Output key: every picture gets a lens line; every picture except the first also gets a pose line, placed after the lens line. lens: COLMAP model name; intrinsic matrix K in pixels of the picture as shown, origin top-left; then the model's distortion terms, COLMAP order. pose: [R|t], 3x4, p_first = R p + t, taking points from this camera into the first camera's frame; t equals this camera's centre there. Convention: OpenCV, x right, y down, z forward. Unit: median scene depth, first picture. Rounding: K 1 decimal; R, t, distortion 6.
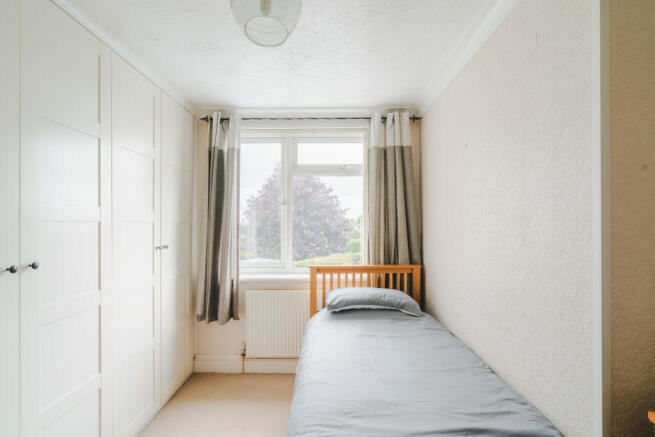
lens RADIAL K [[302.3, 0, 326.3], [0, 302.3, 216.9], [0, 0, 1]] dist [-0.006478, 0.001168]
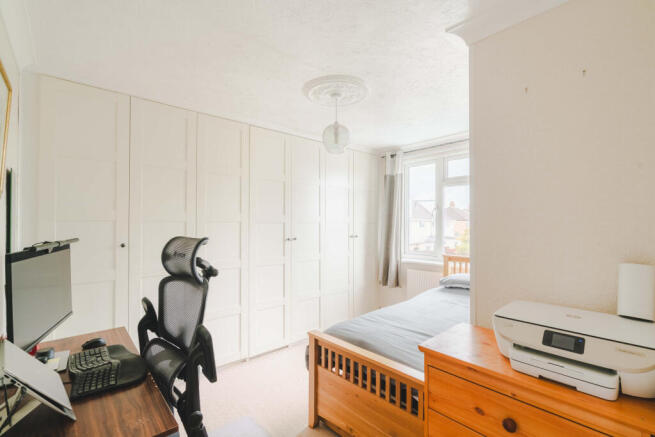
lens RADIAL K [[302.3, 0, 328.4], [0, 302.3, 220.8], [0, 0, 1]] dist [-0.006478, 0.001168]
pose [[0.673370, -0.000970, -0.739305, 0.580529], [0.008638, 0.999941, 0.006556, -0.004781], [0.739255, -0.010801, 0.673339, -0.277546]]
